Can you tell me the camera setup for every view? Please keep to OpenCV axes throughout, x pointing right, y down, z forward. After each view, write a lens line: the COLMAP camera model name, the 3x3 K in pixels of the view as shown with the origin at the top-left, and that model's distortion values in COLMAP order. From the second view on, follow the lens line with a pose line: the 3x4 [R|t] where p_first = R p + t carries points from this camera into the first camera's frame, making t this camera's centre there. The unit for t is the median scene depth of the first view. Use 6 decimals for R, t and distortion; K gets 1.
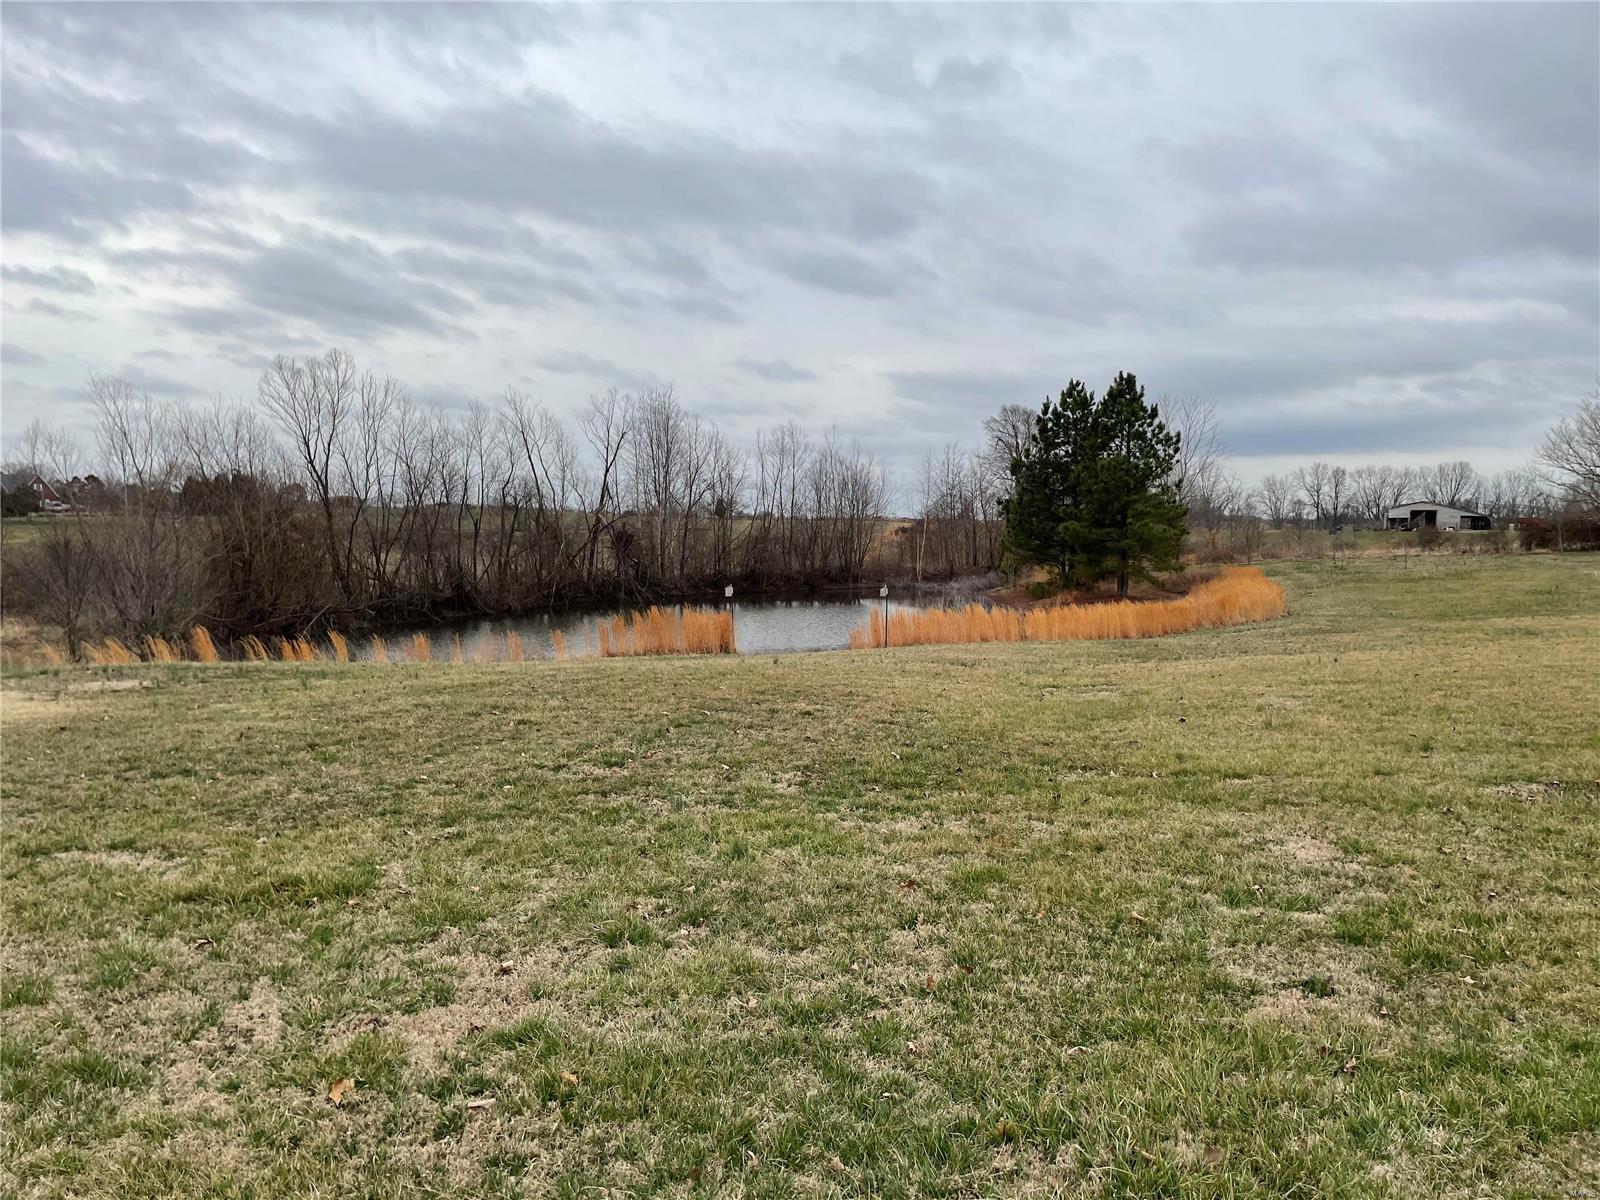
lens RADIAL K [[1206.3, 0, 800.0], [0, 1206.3, 600.0], [0, 0, 1]] dist [0.104934, -0.141093]
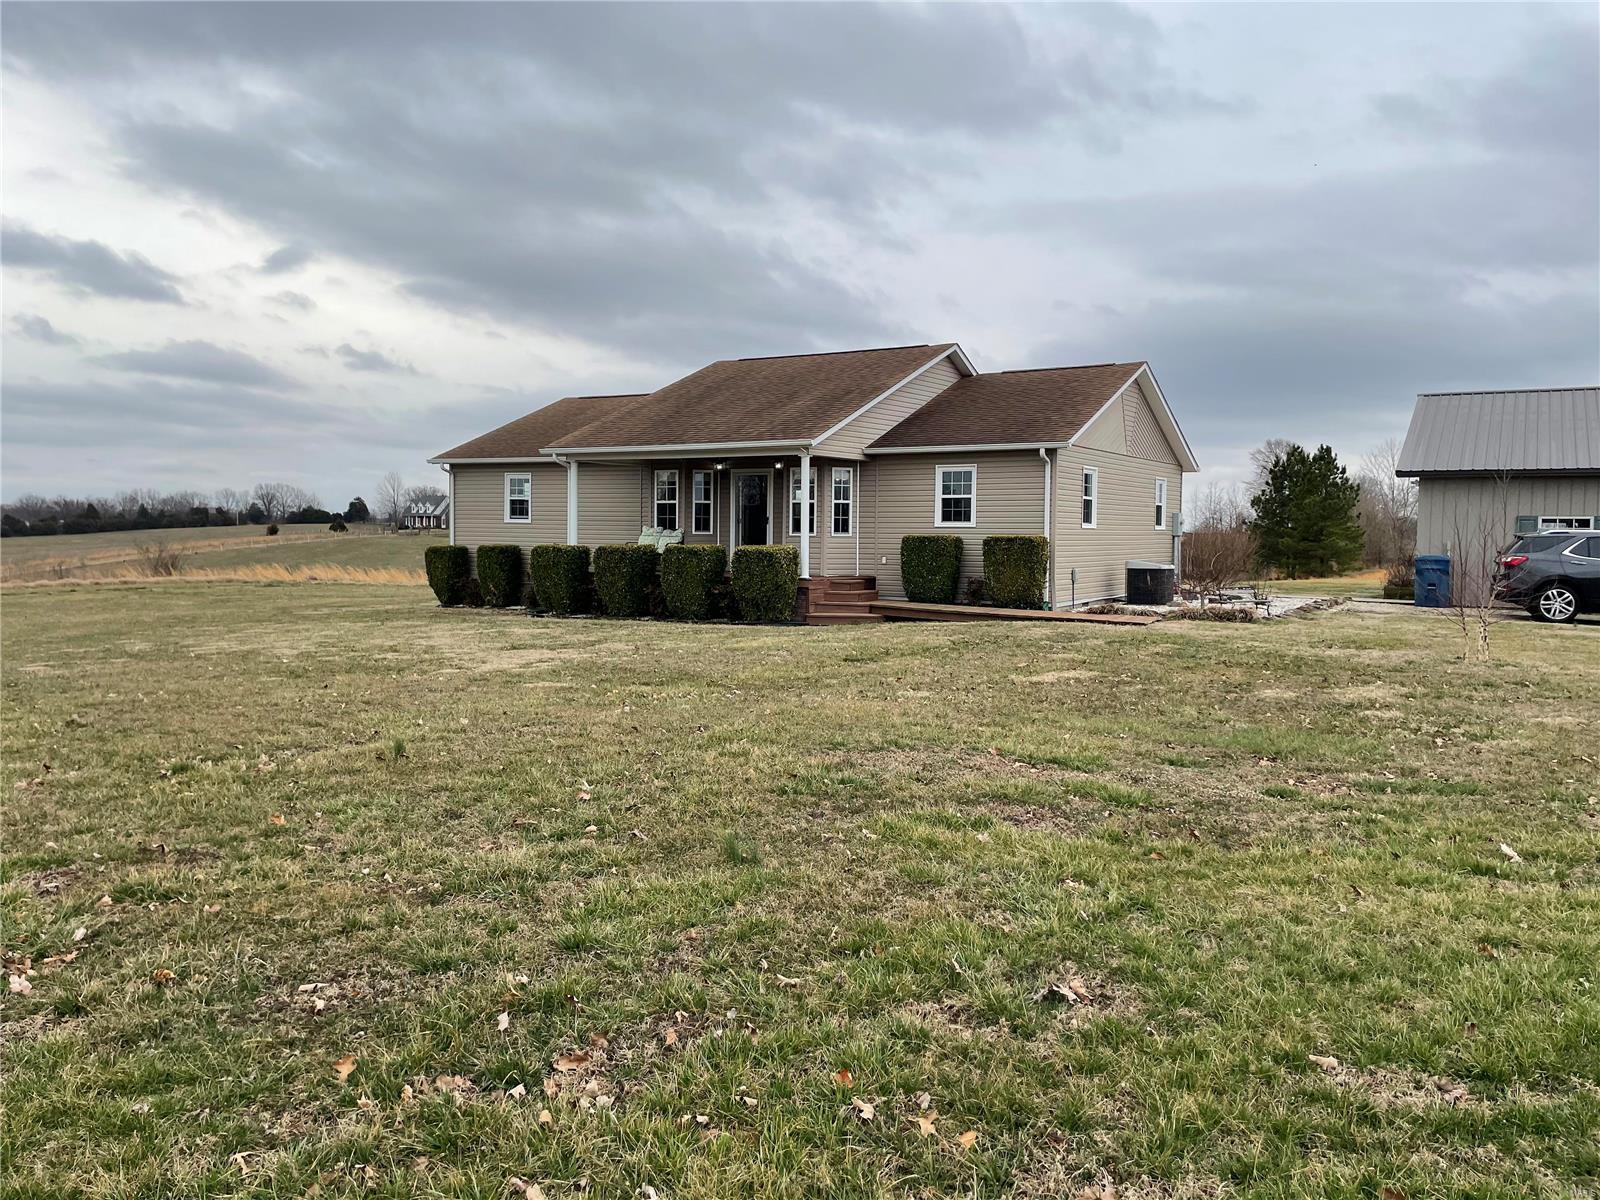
lens RADIAL K [[1206.3, 0, 800.0], [0, 1206.3, 600.0], [0, 0, 1]] dist [0.104934, -0.141093]
pose [[0.978081, 0.023069, -0.206944, -0.057661], [-0.026304, 0.999571, -0.012893, 0.046822], [0.206558, 0.018054, 0.978268, -0.607755]]
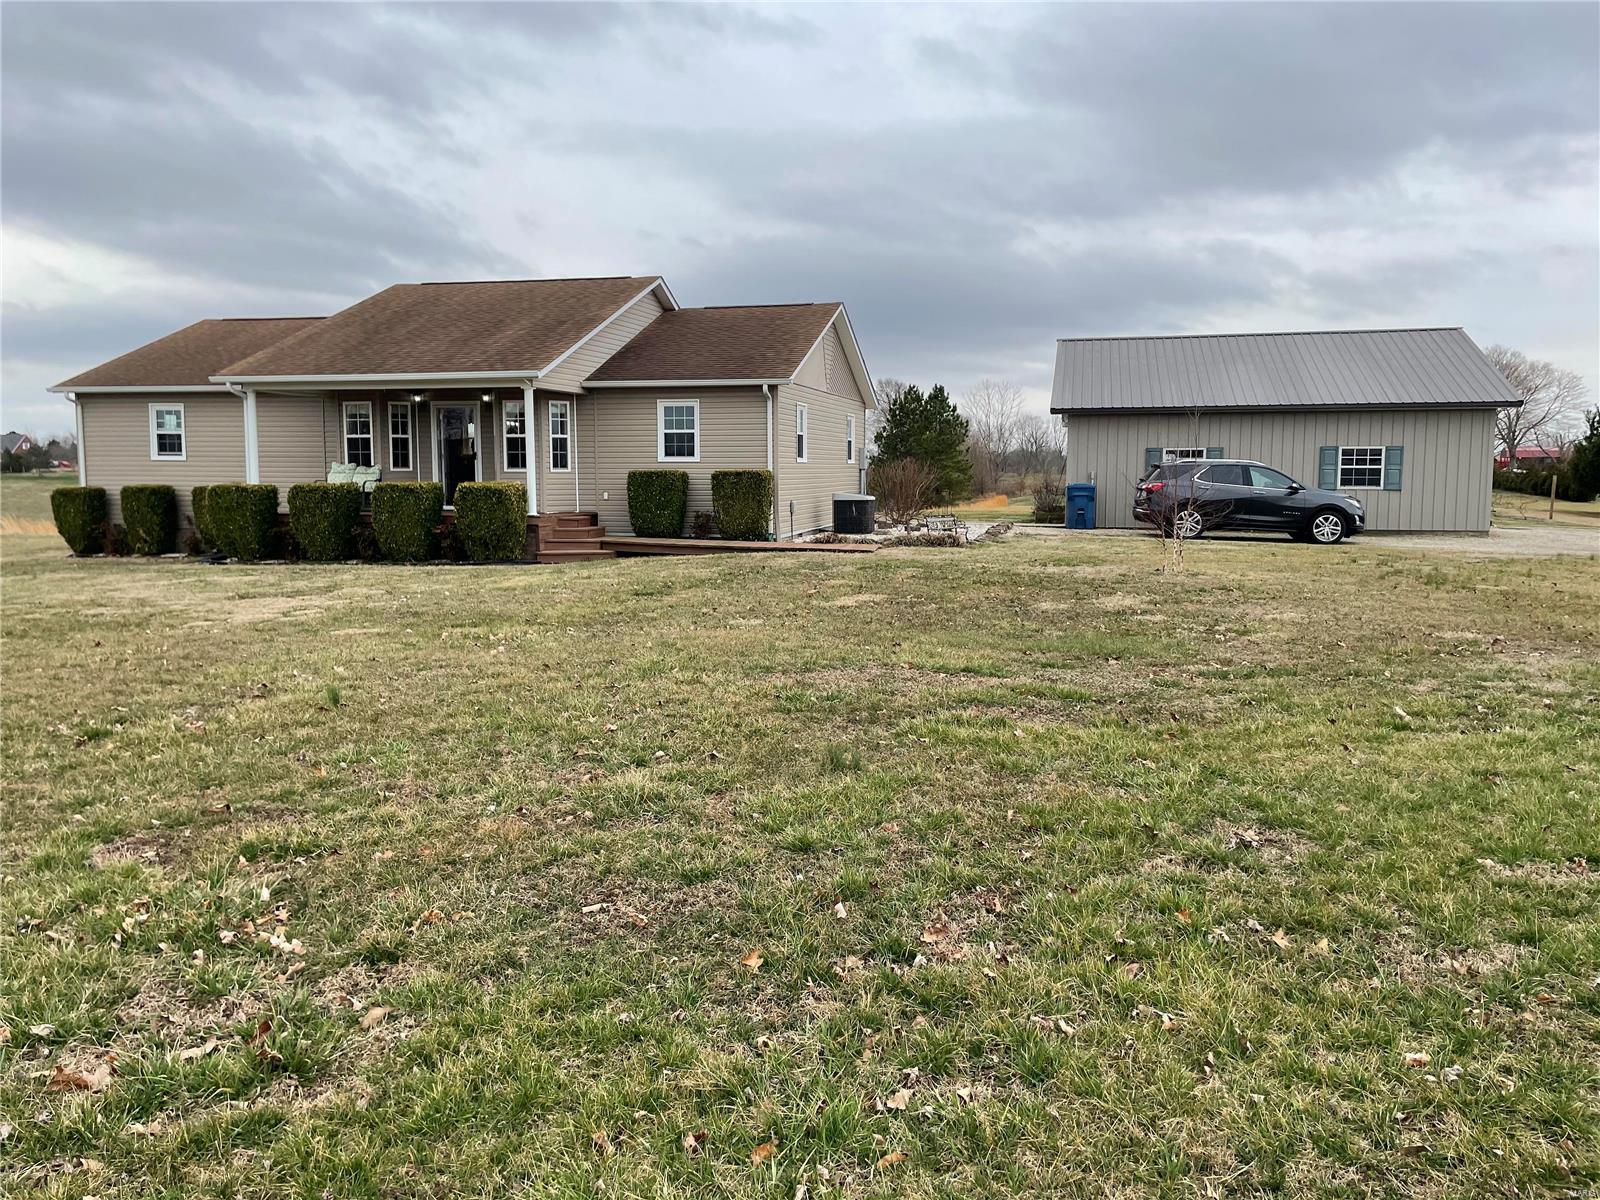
lens RADIAL K [[1206.3, 0, 800.0], [0, 1206.3, 600.0], [0, 0, 1]] dist [0.104934, -0.141093]
pose [[0.995952, -0.008877, 0.089450, -0.071173], [0.005637, 0.999321, 0.036401, 0.047331], [-0.089712, -0.035749, 0.995326, -0.610896]]
